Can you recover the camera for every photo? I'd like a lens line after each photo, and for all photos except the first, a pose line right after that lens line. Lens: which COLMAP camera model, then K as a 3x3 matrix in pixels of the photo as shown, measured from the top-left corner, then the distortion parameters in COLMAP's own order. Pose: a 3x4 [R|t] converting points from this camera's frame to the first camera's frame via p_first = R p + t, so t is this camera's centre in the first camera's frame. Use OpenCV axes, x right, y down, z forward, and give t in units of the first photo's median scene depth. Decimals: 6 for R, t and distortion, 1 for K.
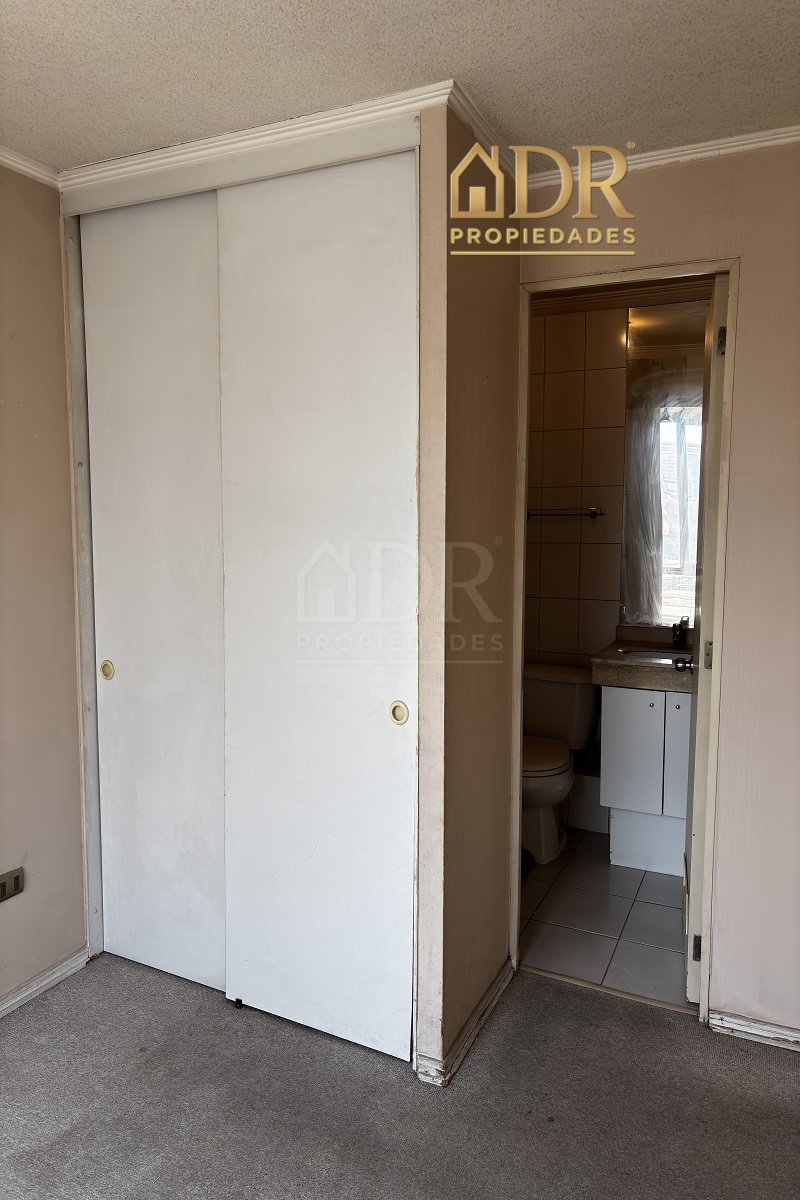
lens RADIAL K [[836.8, 0, 400.0], [0, 836.8, 600.0], [0, 0, 1]] dist [0.008760, -0.007673]
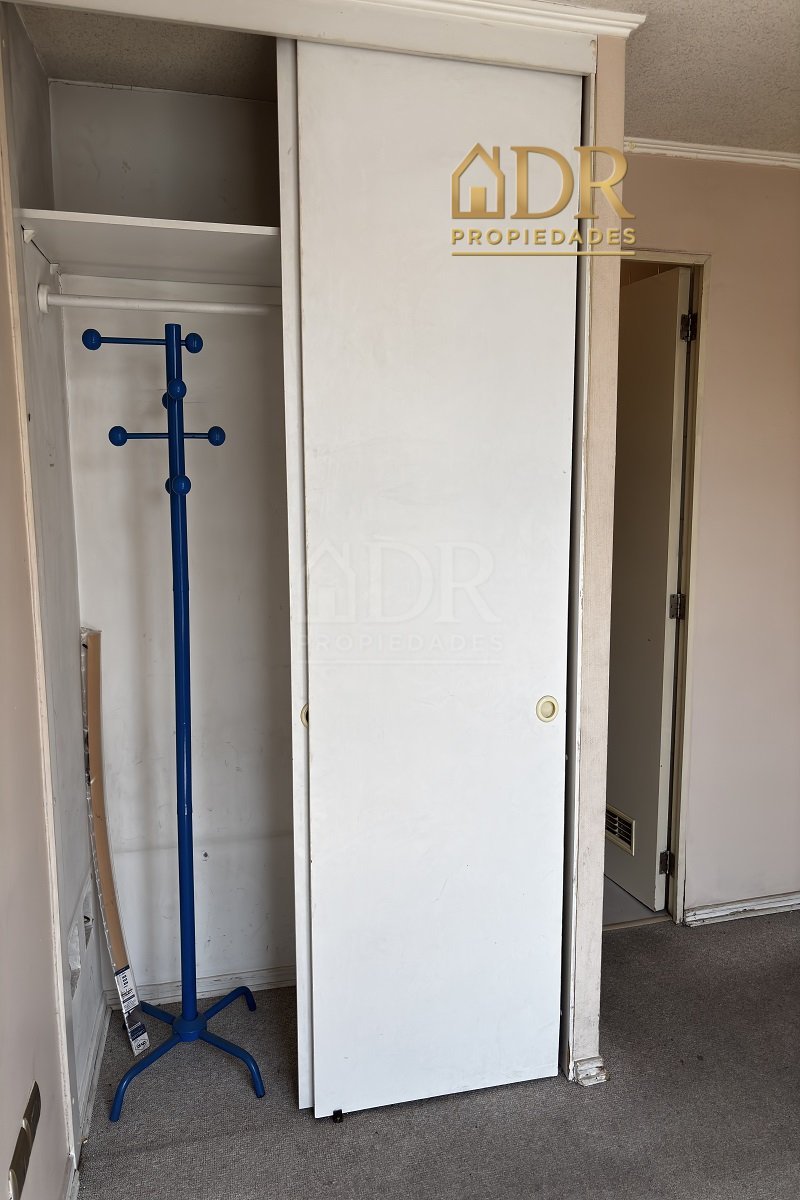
lens RADIAL K [[828.9, 0, 402.4], [0, 828.9, 583.1], [0, 0, 1]] dist [0.006583, 0.000210]
pose [[0.756396, -0.096454, 0.646964, -0.674439], [0.073992, 0.995337, 0.061883, -0.066141], [-0.649916, 0.001062, 0.760005, 0.412459]]
